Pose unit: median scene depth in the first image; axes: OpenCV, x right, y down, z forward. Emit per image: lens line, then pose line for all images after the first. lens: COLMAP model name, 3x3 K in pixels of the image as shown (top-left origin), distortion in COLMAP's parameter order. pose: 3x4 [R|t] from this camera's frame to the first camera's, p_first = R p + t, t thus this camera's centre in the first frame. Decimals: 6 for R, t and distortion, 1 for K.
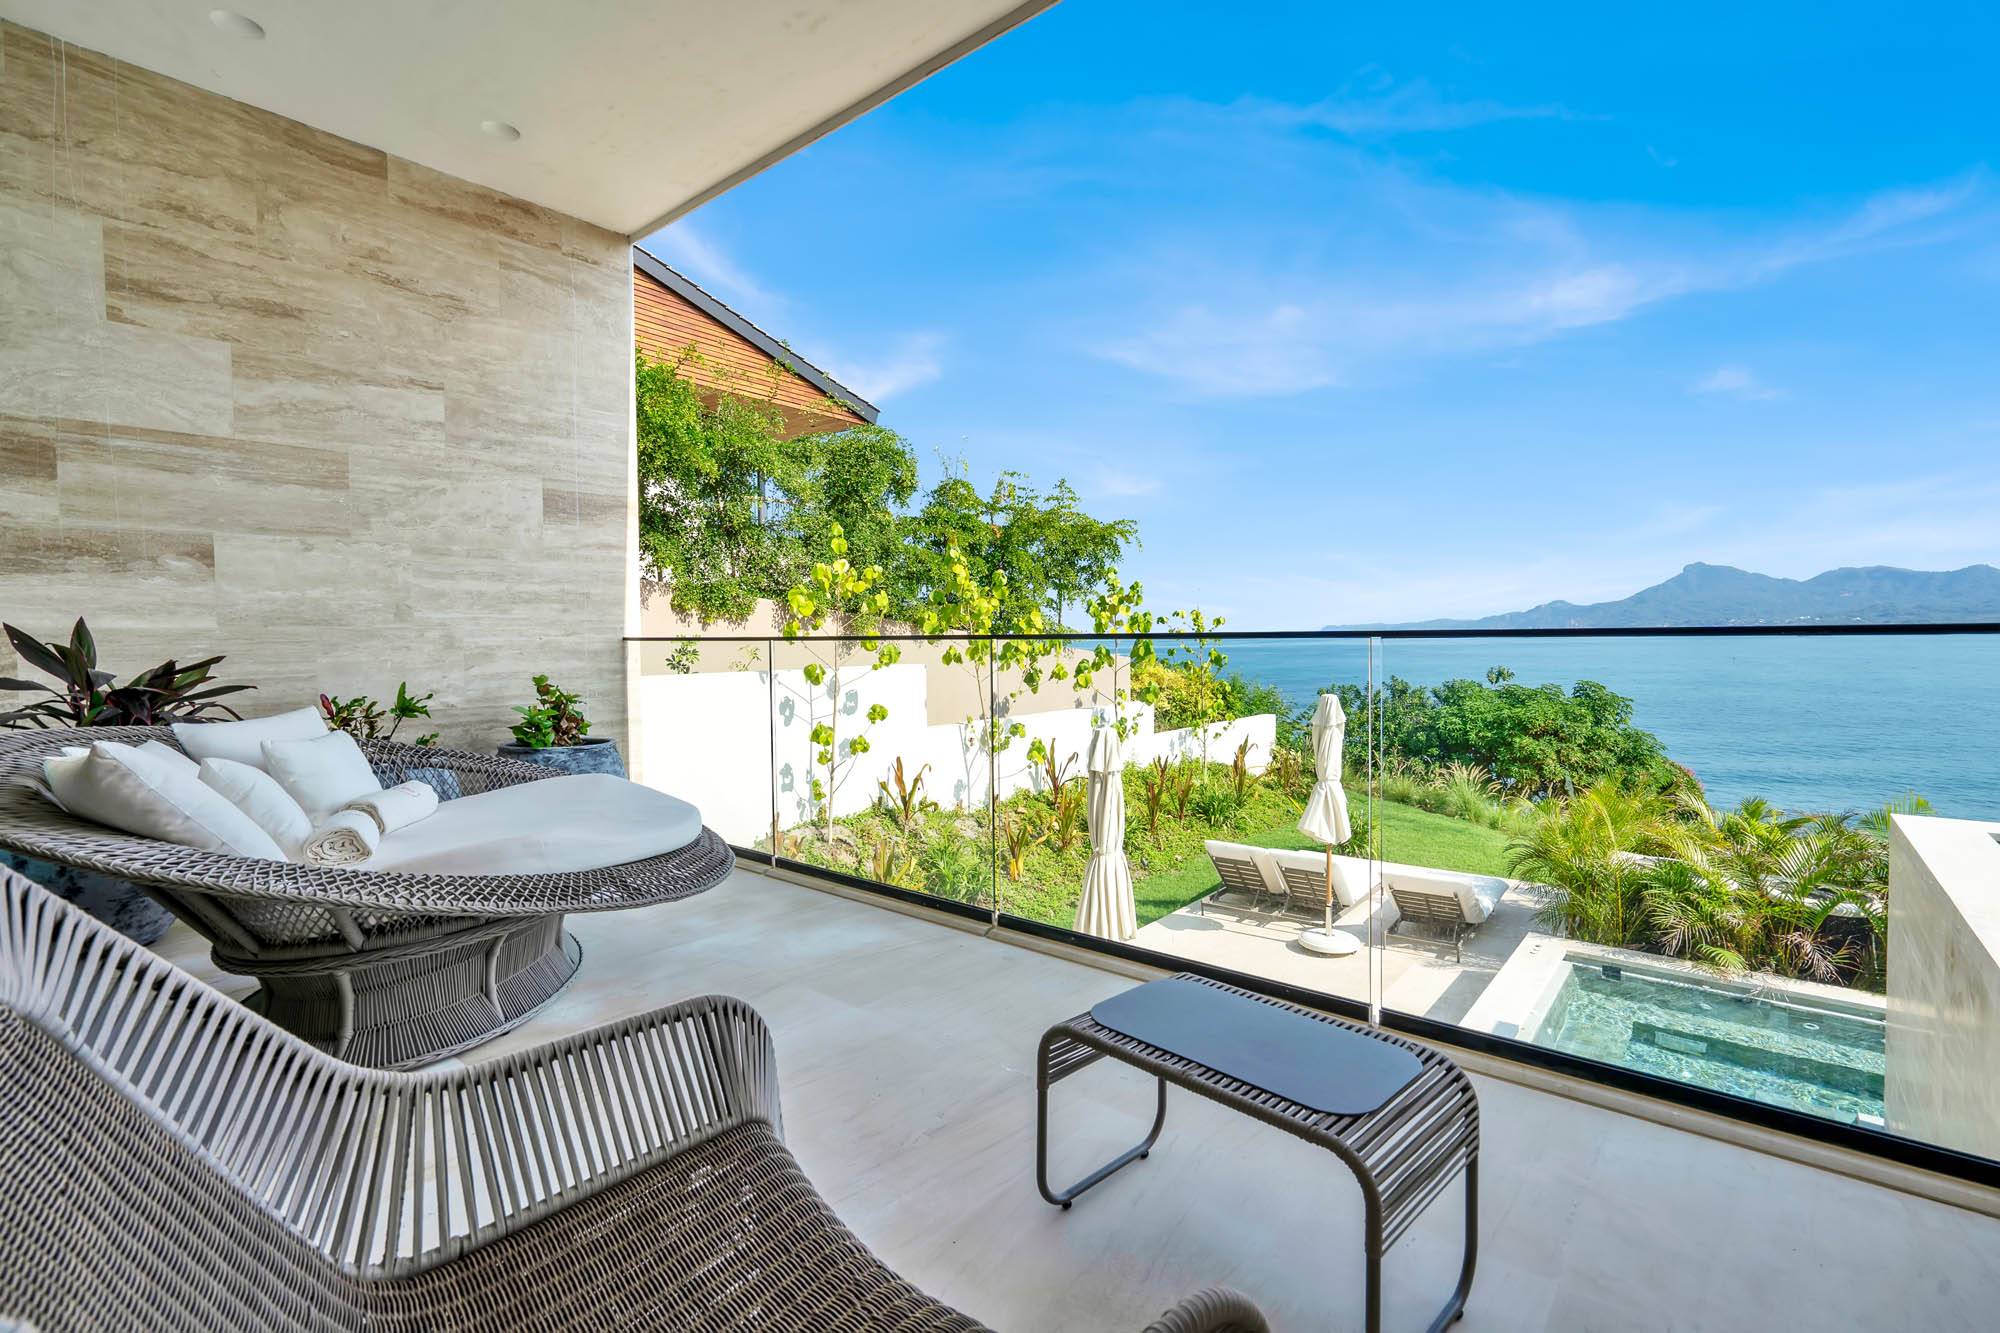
lens RADIAL K [[906.7, 0, 1044.3], [0, 906.7, 662.1], [0, 0, 1]] dist [0.008242, -0.001083]
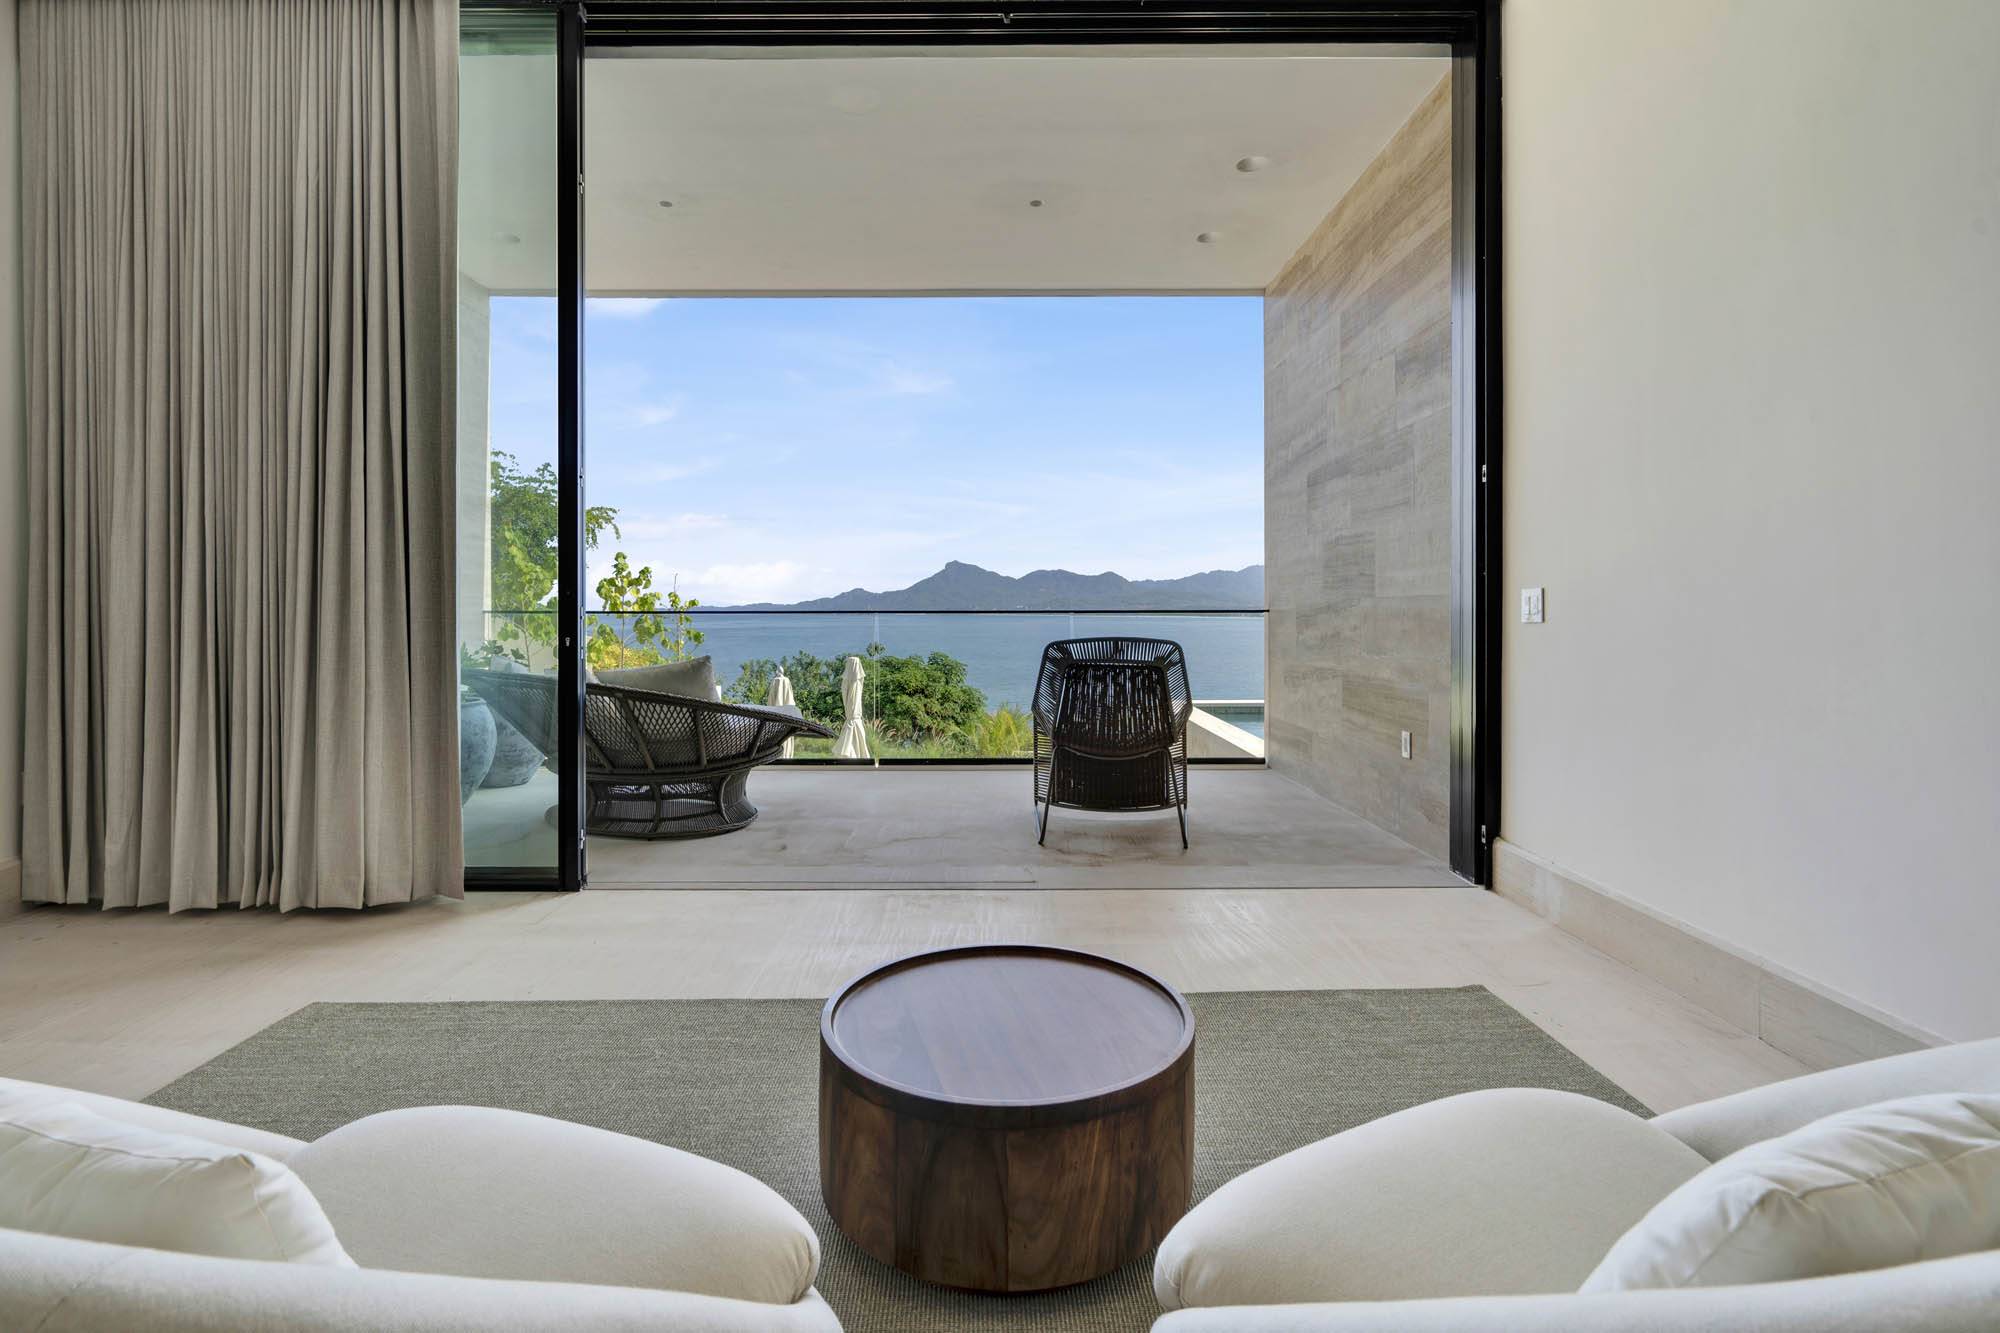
lens RADIAL K [[906.7, 0, 998.2], [0, 906.7, 613.0], [0, 0, 1]] dist [0.008242, -0.001083]
pose [[0.781443, 0.009630, 0.623902, -0.178033], [0.011932, 0.999467, -0.030372, 0.005615], [-0.623862, 0.031178, 0.780912, -0.105089]]
